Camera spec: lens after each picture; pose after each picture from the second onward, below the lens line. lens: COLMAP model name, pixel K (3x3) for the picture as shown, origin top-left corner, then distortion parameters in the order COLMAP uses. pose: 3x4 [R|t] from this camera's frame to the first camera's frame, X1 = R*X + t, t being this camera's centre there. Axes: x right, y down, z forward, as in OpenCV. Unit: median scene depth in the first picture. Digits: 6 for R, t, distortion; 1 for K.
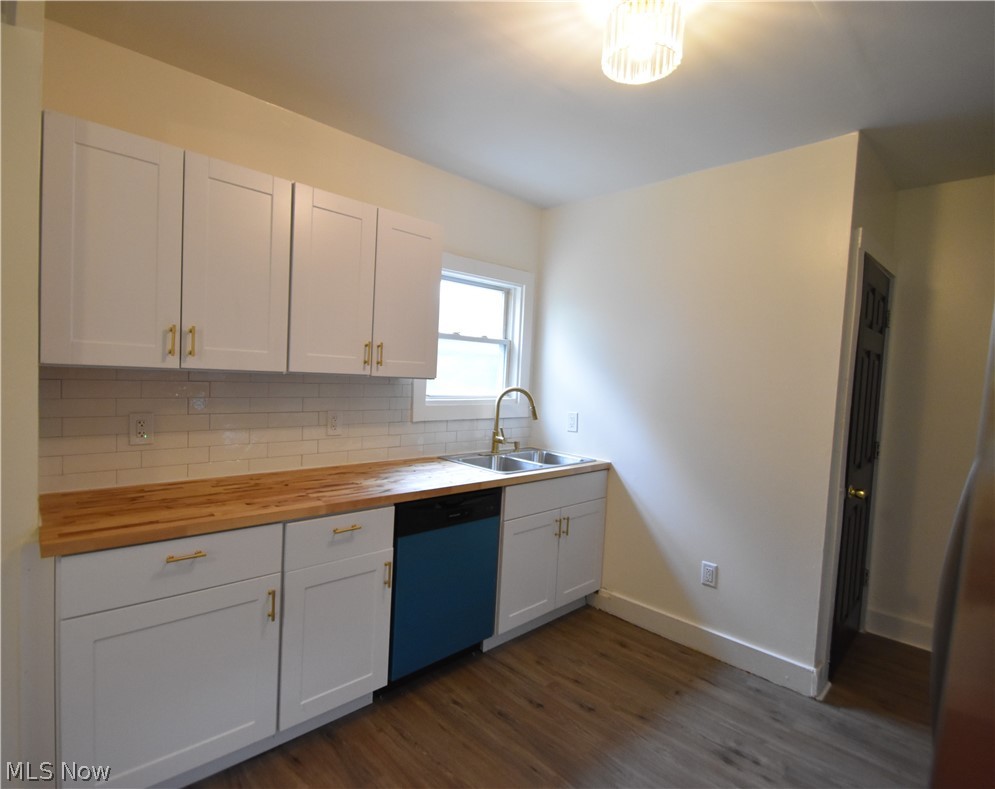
lens RADIAL K [[513.9, 0, 476.3], [0, 513.9, 400.0], [0, 0, 1]] dist [-0.004410, -0.004895]
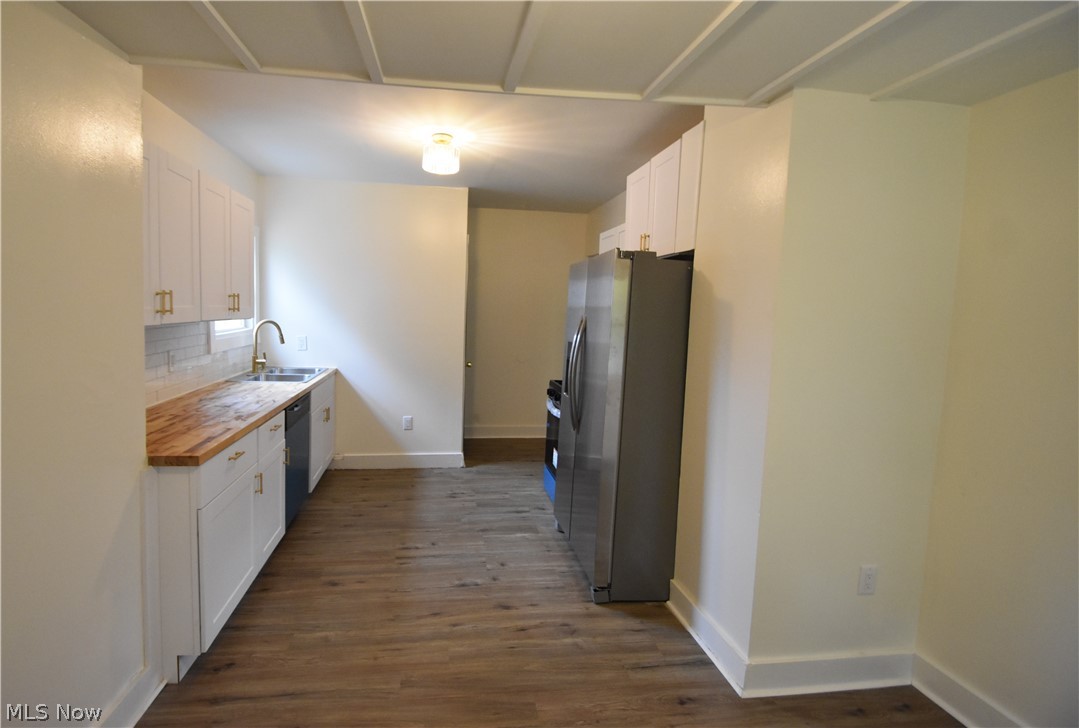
lens RADIAL K [[509.6, 0, 495.5], [0, 509.6, 345.7], [0, 0, 1]] dist [0.001895, 0.000271]
pose [[0.589094, -0.092603, 0.802741, -0.819758], [0.039705, 0.995529, 0.085706, -0.062995], [-0.807088, -0.018616, 0.590137, -0.282748]]
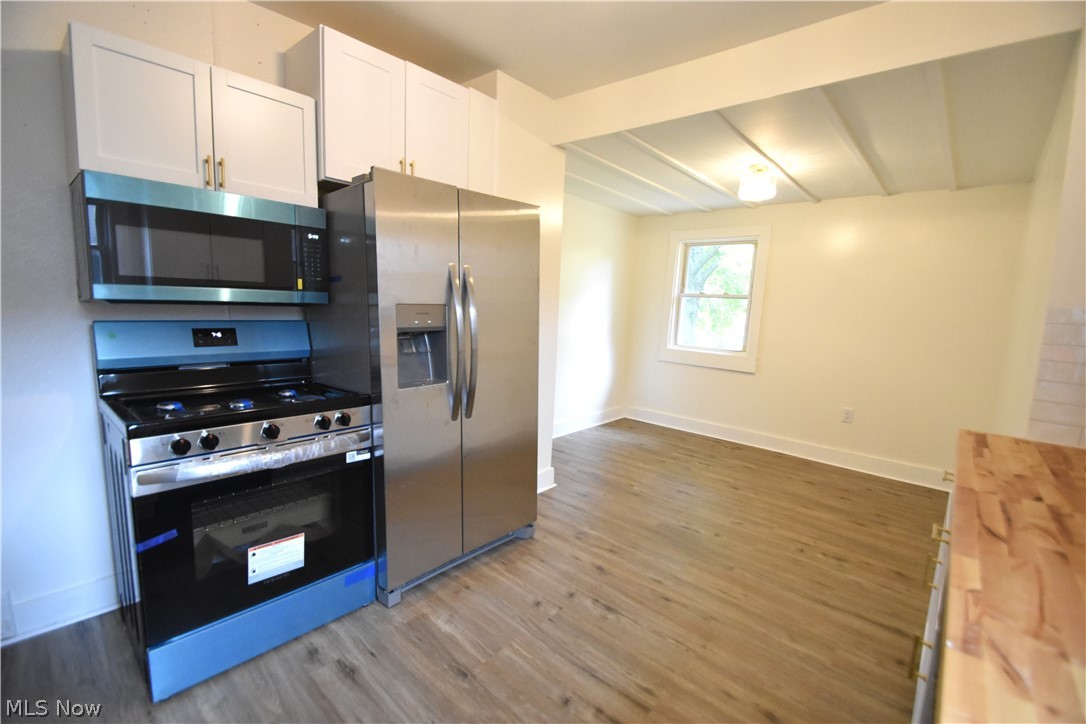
lens RADIAL K [[475.5, 0, 537.8], [0, 475.5, 365.1], [0, 0, 1]] dist [0.010592, -0.013109]
pose [[-0.991251, -0.074186, -0.109172, 0.256831], [-0.092702, 0.980065, 0.175722, -0.008623], [0.093960, 0.184305, -0.978368, 1.188015]]
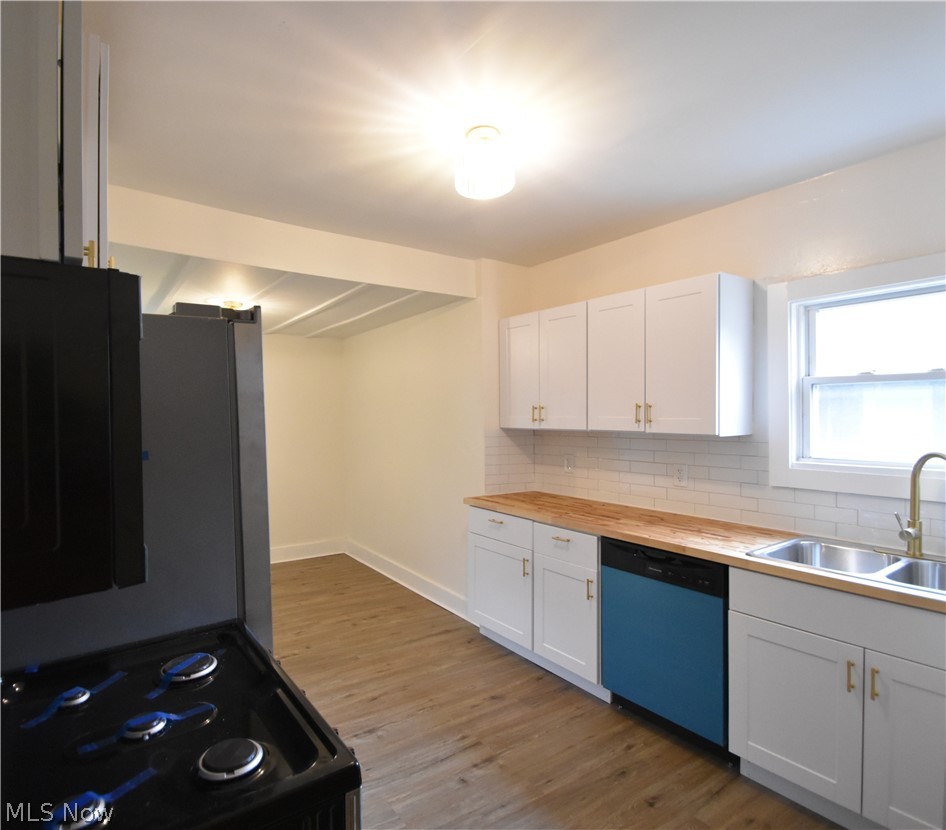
lens RADIAL K [[544.4, 0, 434.7], [0, 544.4, 422.0], [0, 0, 1]] dist [0.016416, -0.018918]
pose [[-0.151347, -0.027627, -0.988095, 1.046492], [-0.052148, 0.998440, -0.019928, -0.020509], [0.987104, 0.048511, -0.152552, 0.692332]]
